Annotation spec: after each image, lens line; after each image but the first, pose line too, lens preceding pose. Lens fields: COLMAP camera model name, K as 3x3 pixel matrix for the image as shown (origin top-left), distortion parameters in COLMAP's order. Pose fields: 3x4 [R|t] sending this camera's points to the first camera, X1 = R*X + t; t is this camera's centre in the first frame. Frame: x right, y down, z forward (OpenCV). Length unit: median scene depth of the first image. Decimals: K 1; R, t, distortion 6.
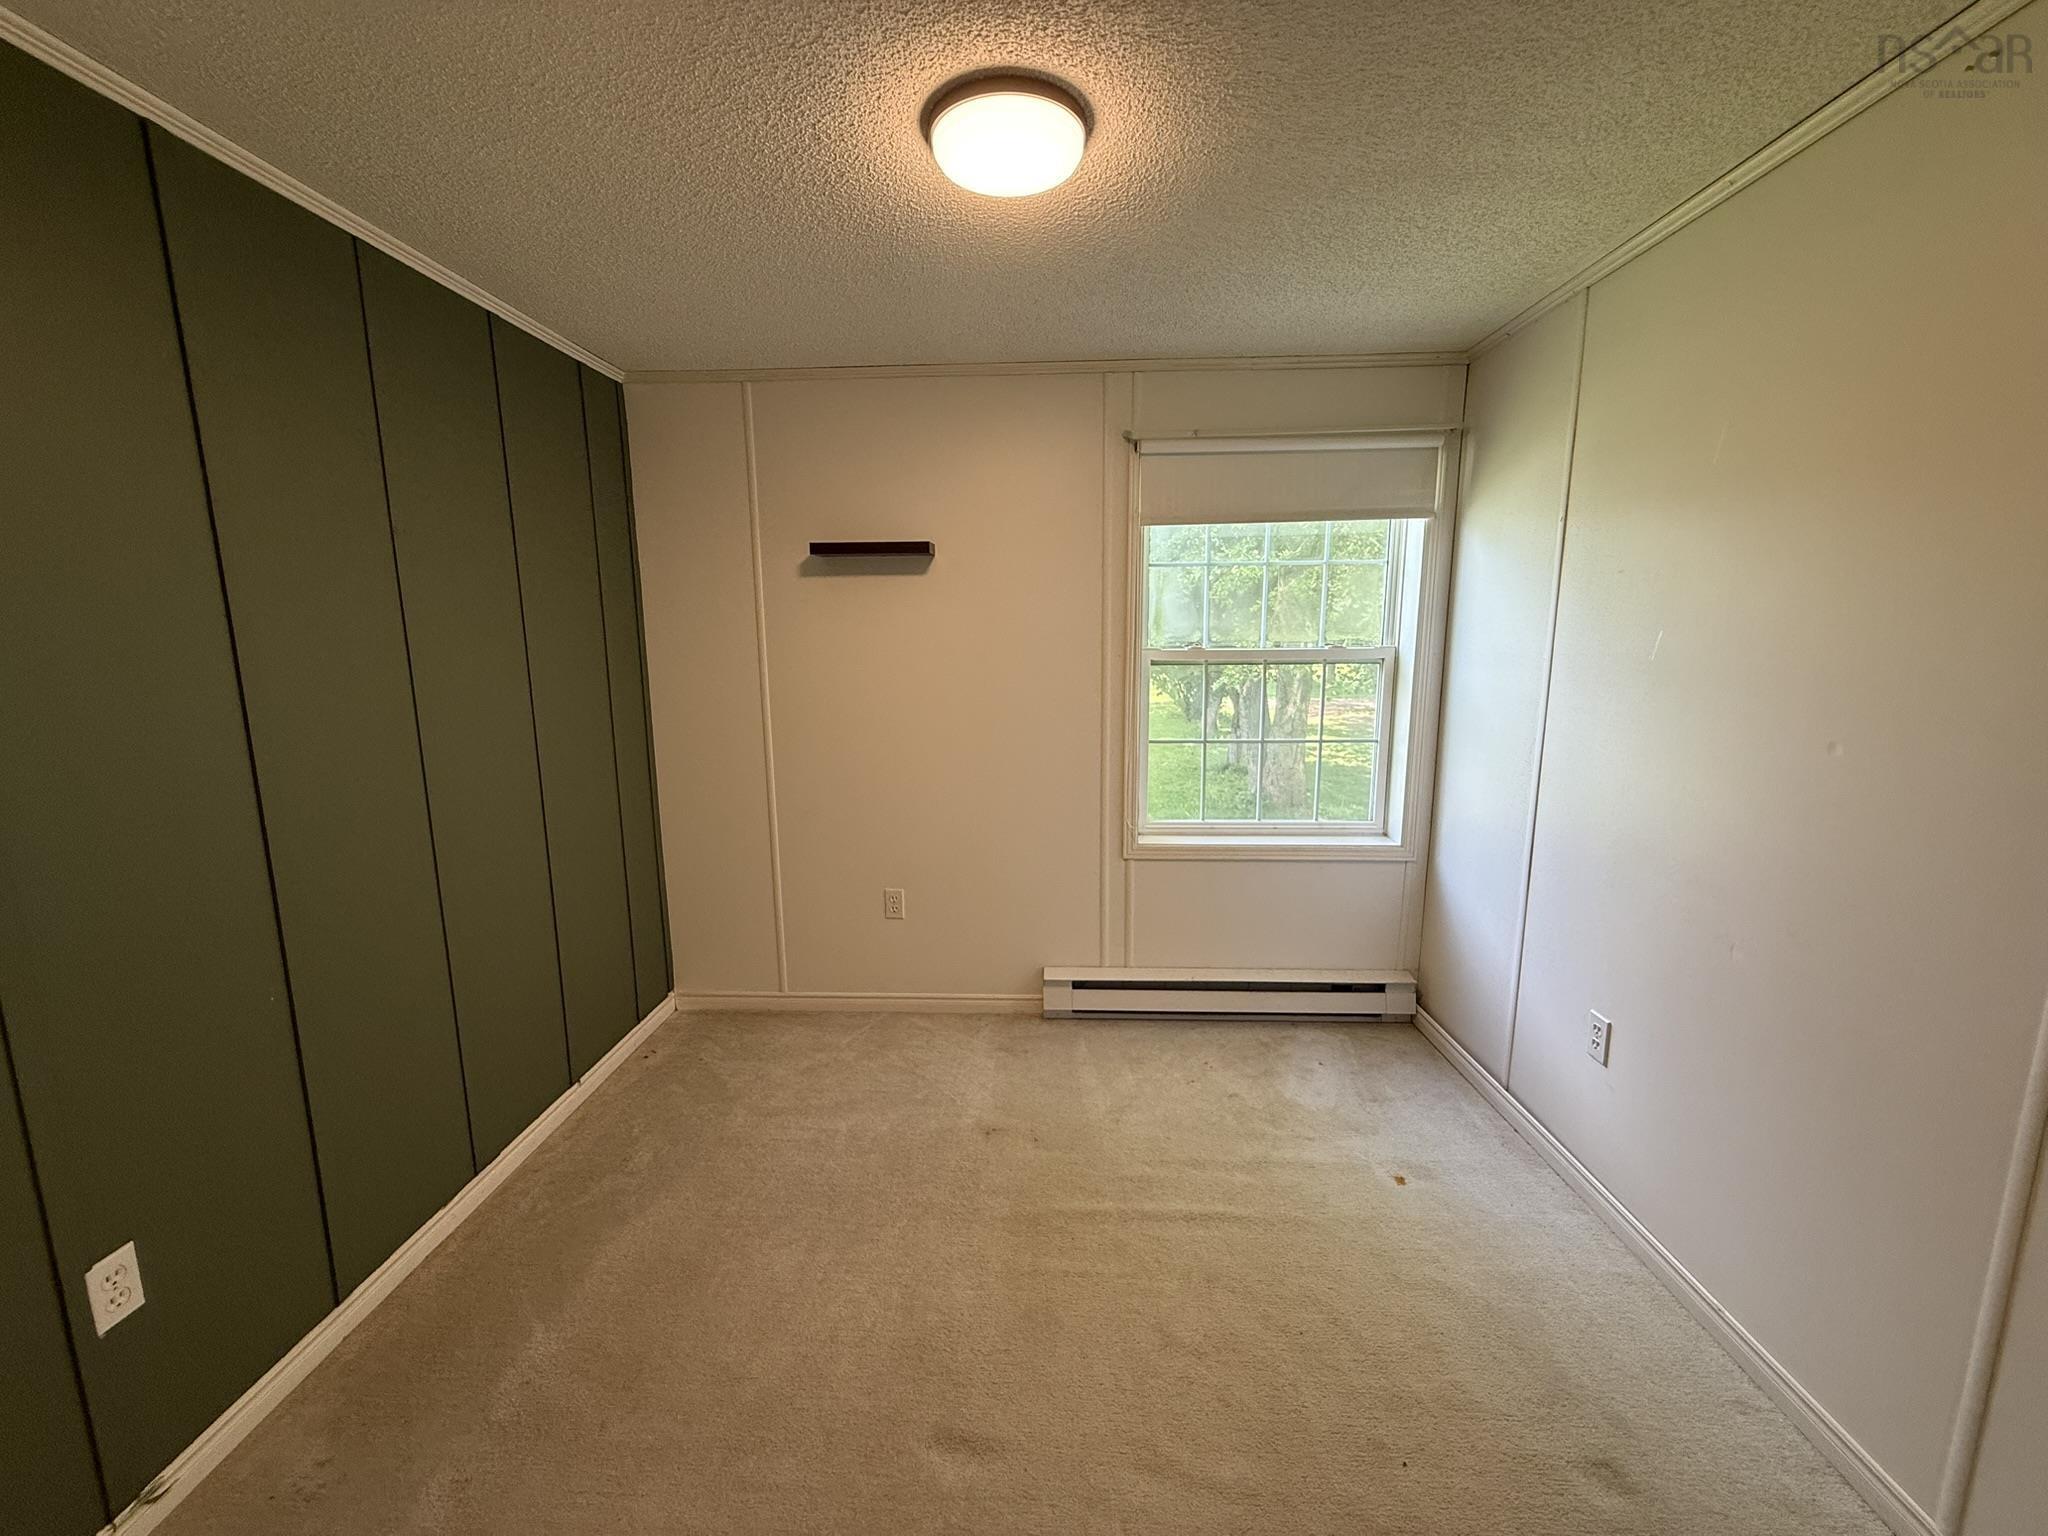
lens RADIAL K [[813.5, 0, 1015.7], [0, 813.5, 766.9], [0, 0, 1]] dist [0.001411, -0.000444]
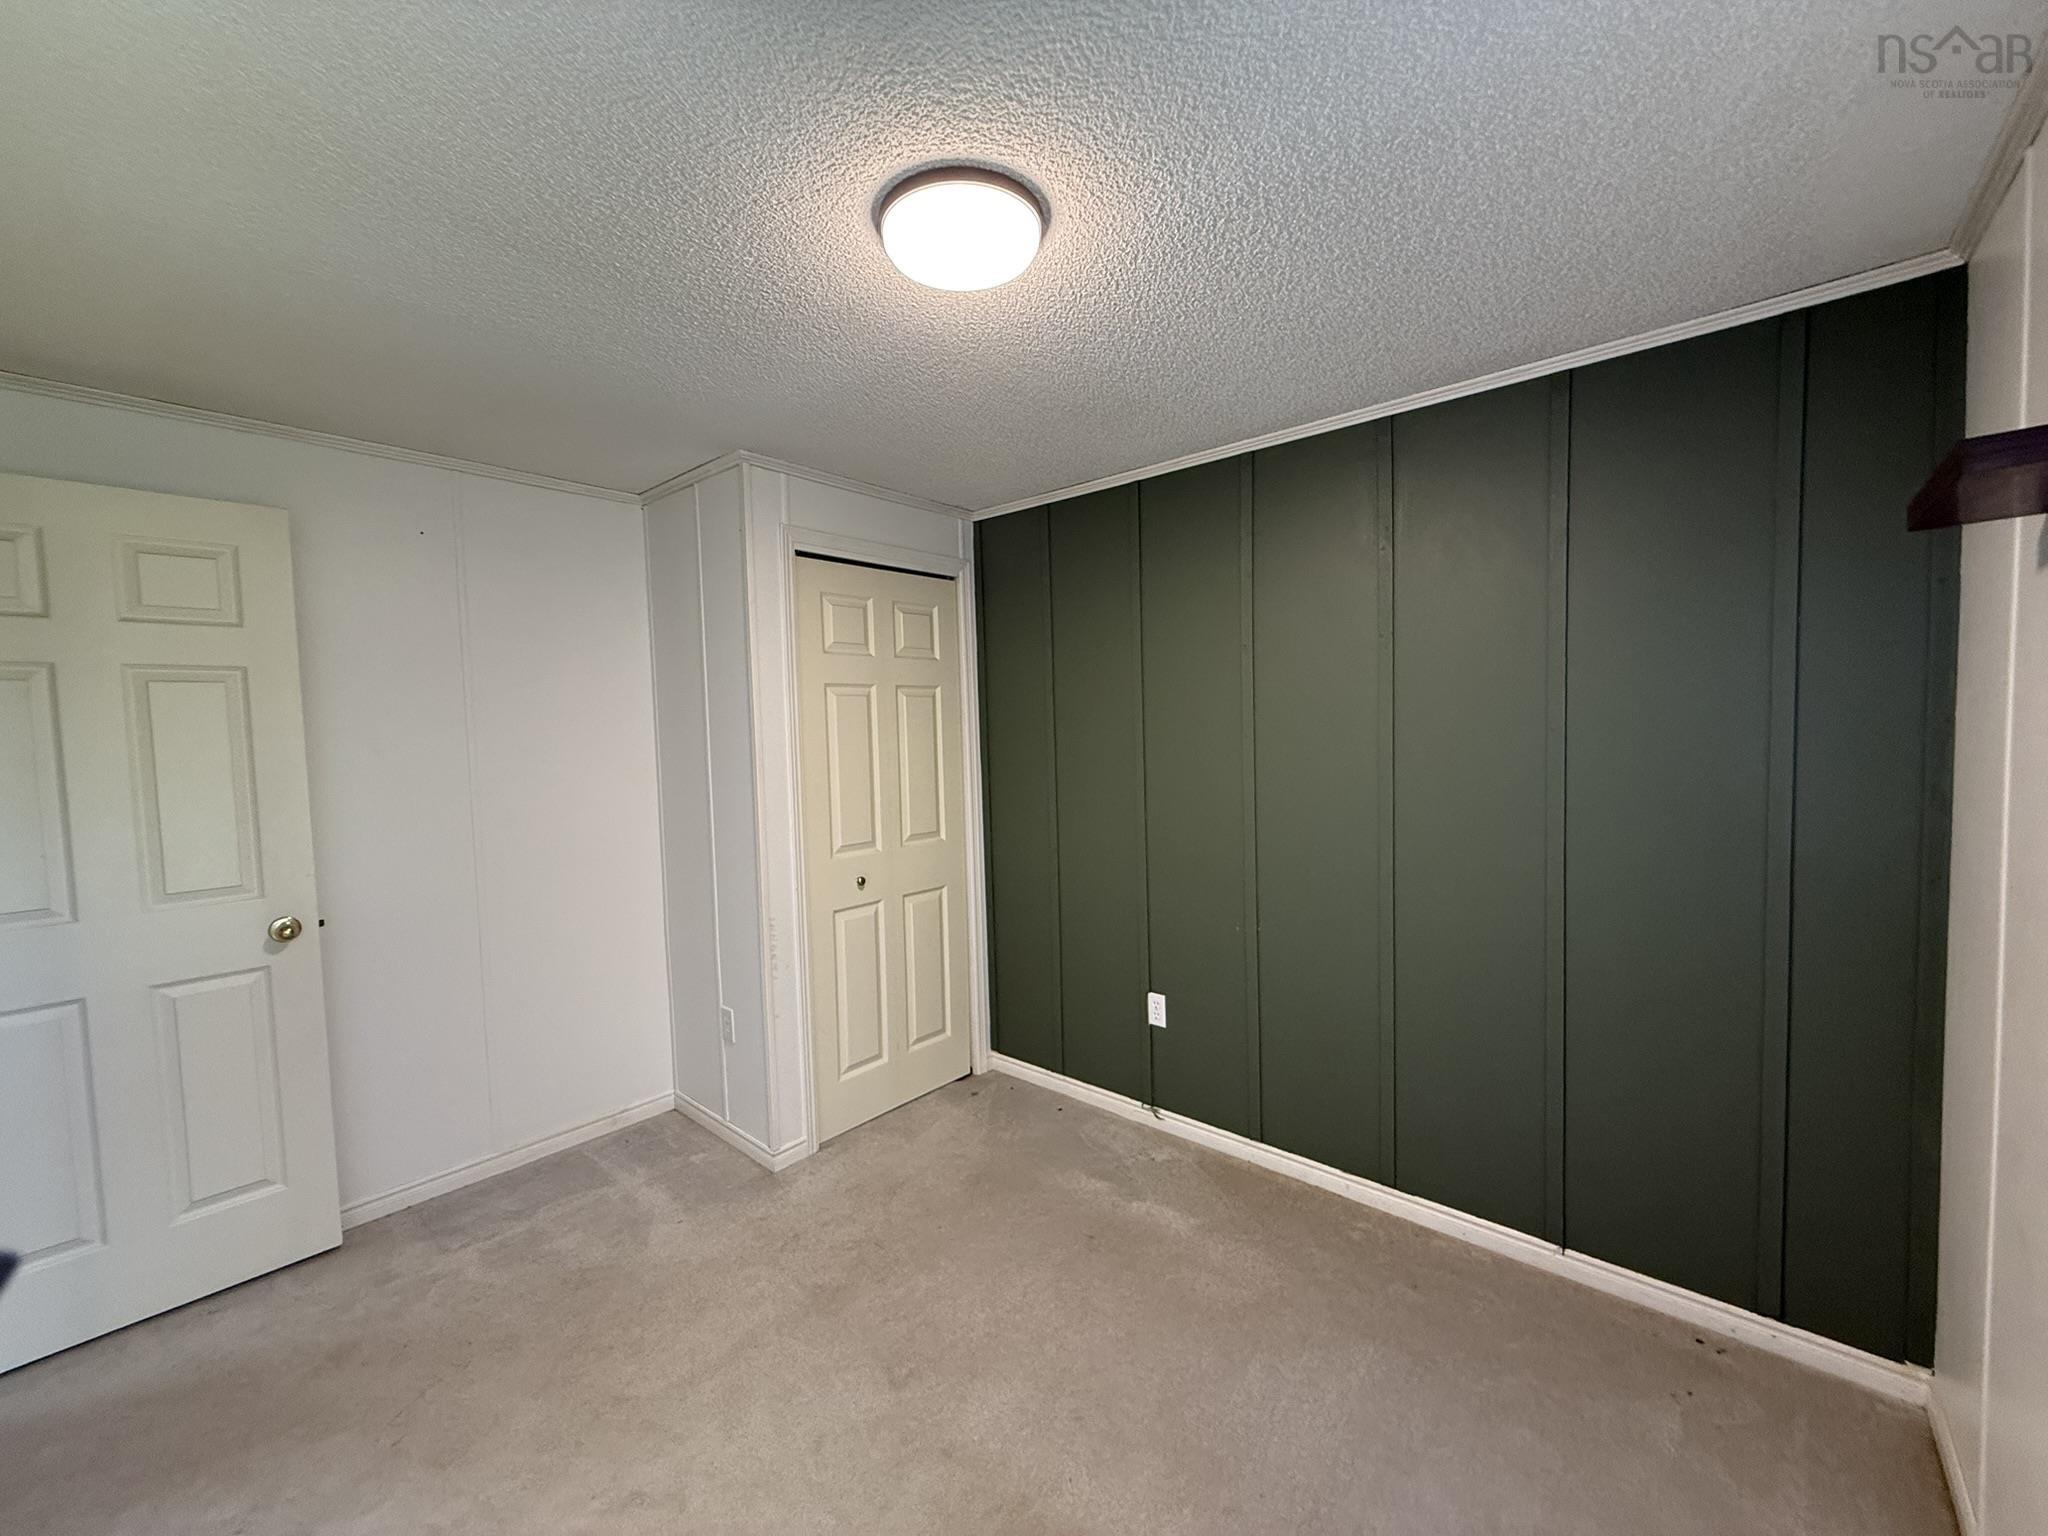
lens RADIAL K [[813.5, 0, 1021.5], [0, 813.5, 769.7], [0, 0, 1]] dist [0.001411, -0.000444]
pose [[-0.622511, 0.062229, -0.780133, 0.385243], [-0.102810, 0.981692, 0.160344, -0.151936], [0.775829, 0.180021, -0.604717, 0.912231]]
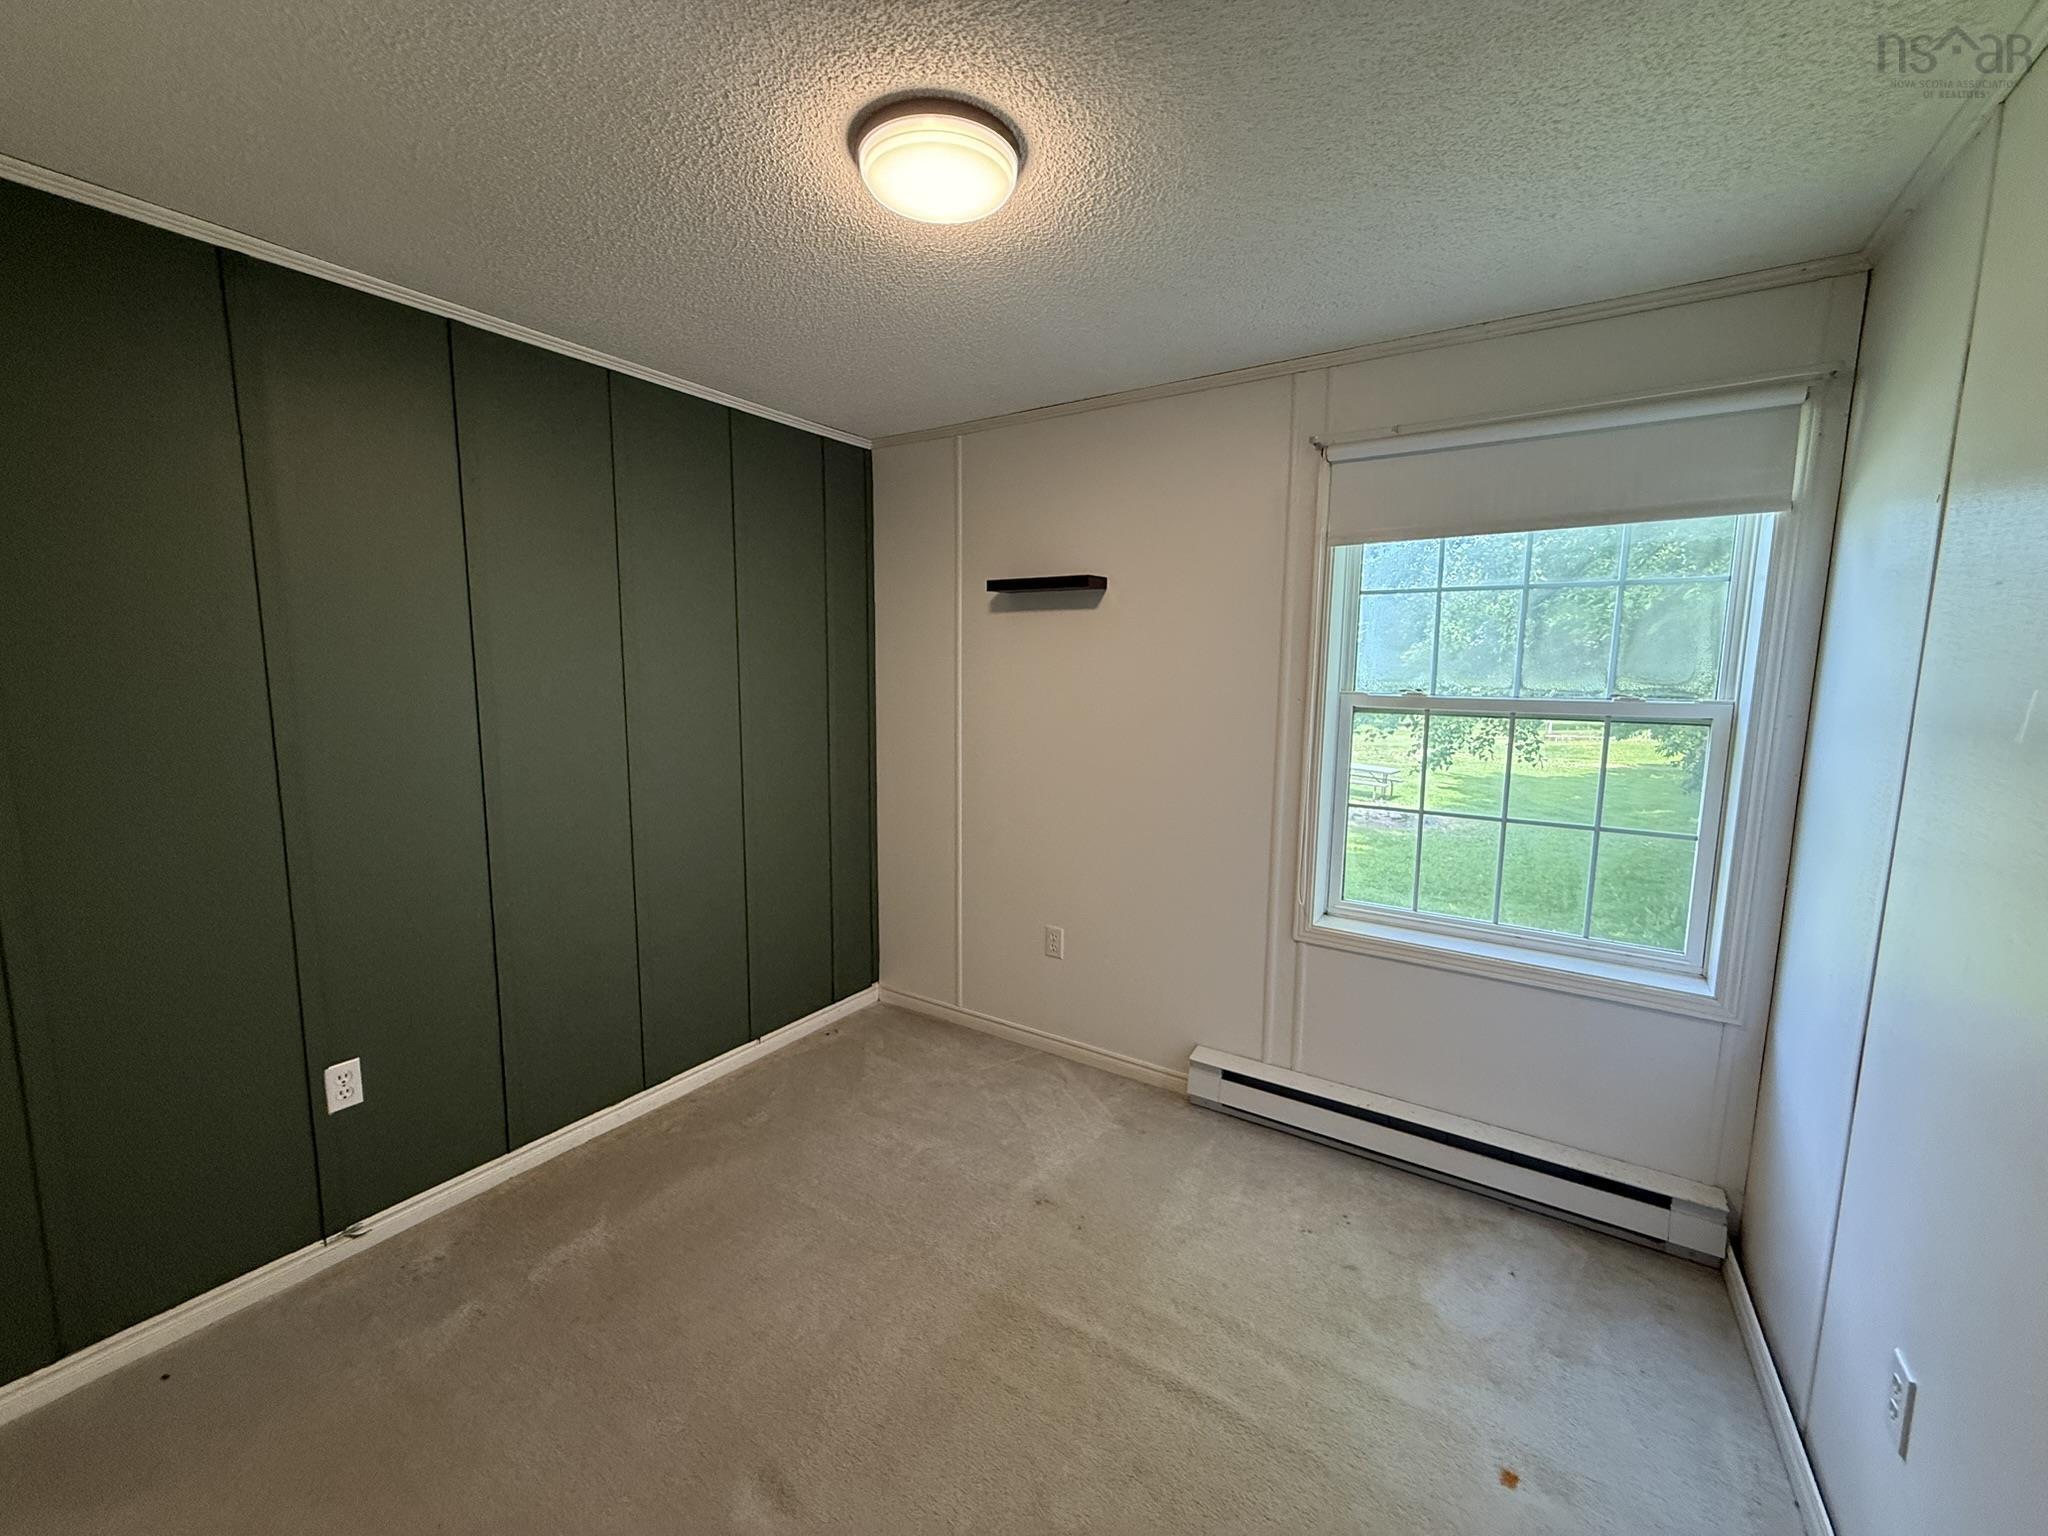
lens RADIAL K [[813.5, 0, 1017.5], [0, 813.5, 766.1], [0, 0, 1]] dist [0.001411, -0.000444]
pose [[0.860455, 0.080831, -0.503074, 0.322703], [-0.101754, 0.994708, -0.014216, -0.026807], [0.499262, 0.063422, 0.864127, 0.130748]]
